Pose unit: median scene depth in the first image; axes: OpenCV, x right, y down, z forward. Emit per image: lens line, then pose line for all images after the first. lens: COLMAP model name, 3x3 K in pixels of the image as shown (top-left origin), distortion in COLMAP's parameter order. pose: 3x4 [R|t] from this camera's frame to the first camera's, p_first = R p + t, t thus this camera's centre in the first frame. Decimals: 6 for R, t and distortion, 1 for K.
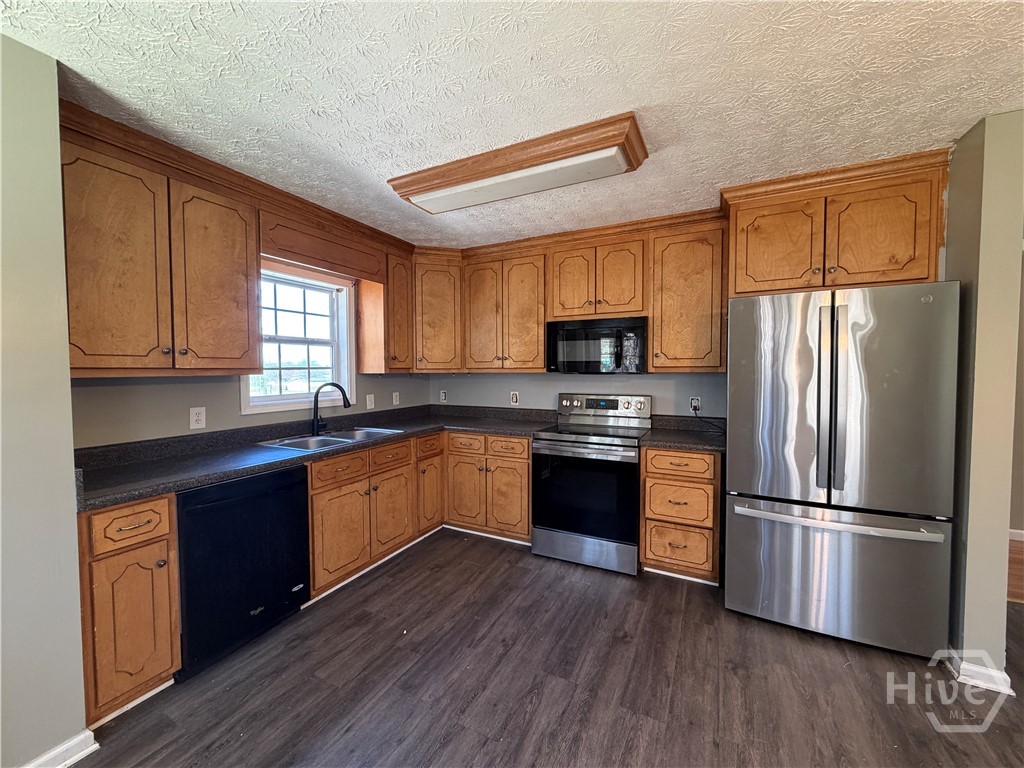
lens RADIAL K [[407.8, 0, 509.5], [0, 407.8, 384.5], [0, 0, 1]] dist [0.001867, 0.000364]
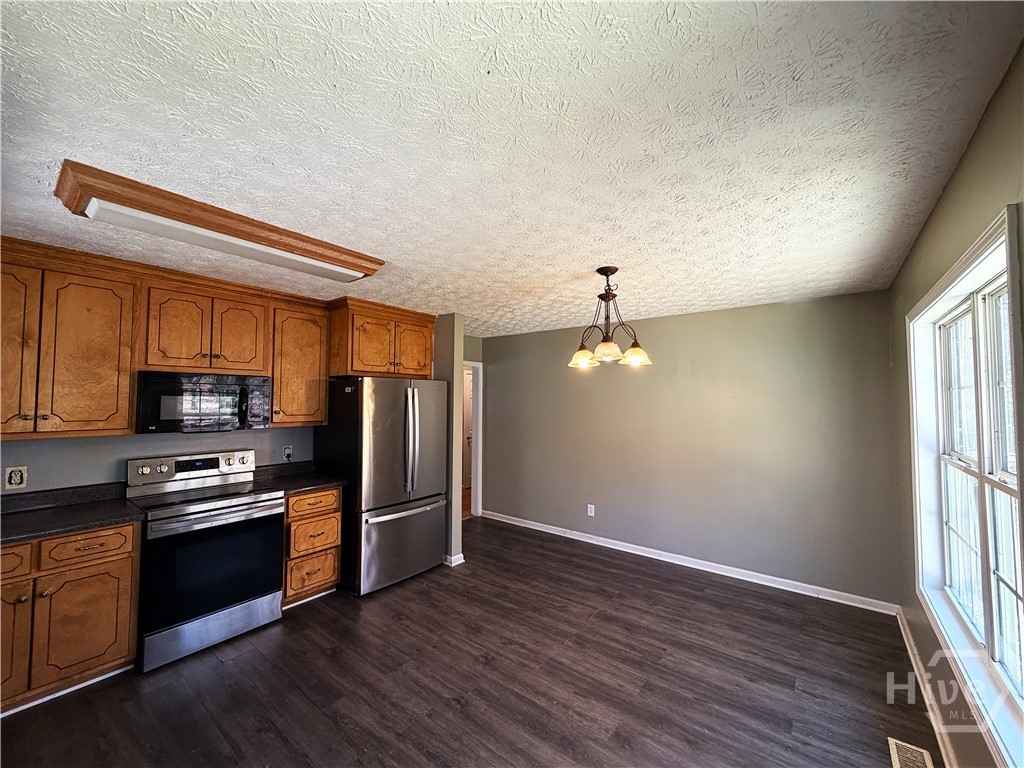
lens RADIAL K [[407.8, 0, 509.3], [0, 407.8, 384.5], [0, 0, 1]] dist [0.001867, 0.000364]
pose [[0.189873, 0.043299, 0.980853, -0.703620], [0.032715, 0.998193, -0.050398, -0.080441], [-0.981263, 0.041658, 0.188114, 0.186769]]
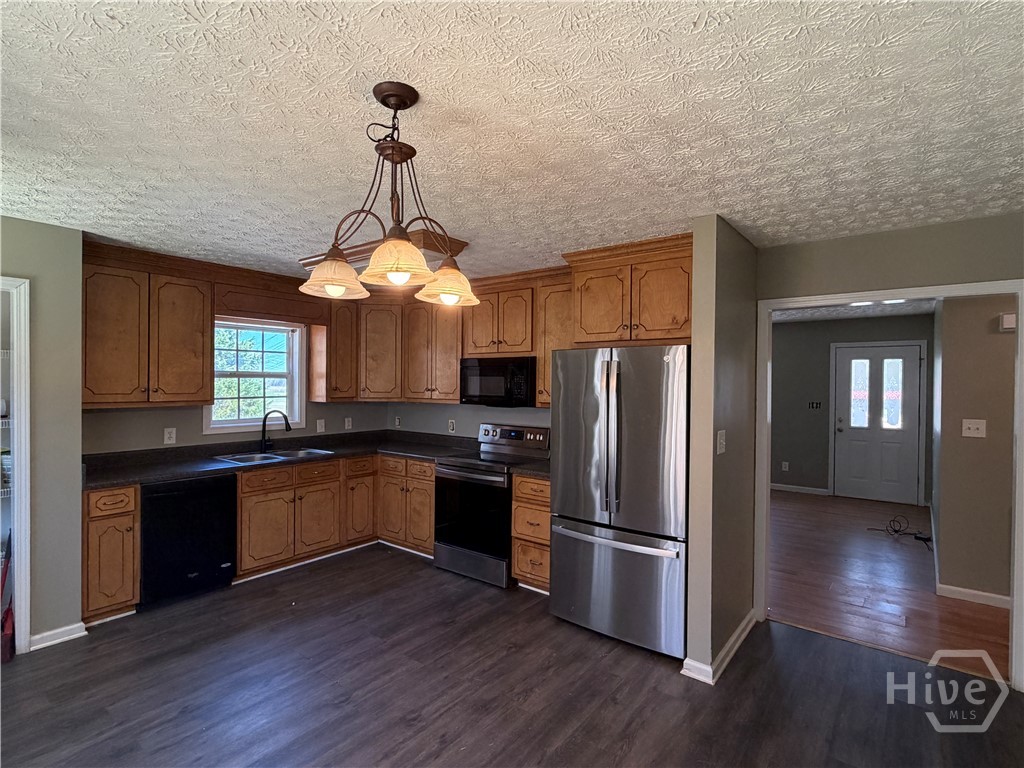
lens RADIAL K [[524.7, 0, 509.5], [0, 524.7, 387.3], [0, 0, 1]] dist [0.005307, 0.001081]
pose [[0.981132, 0.014361, -0.192807, 0.630841], [-0.019769, 0.999462, -0.026154, -0.052541], [0.192327, 0.029472, 0.980888, -0.468017]]
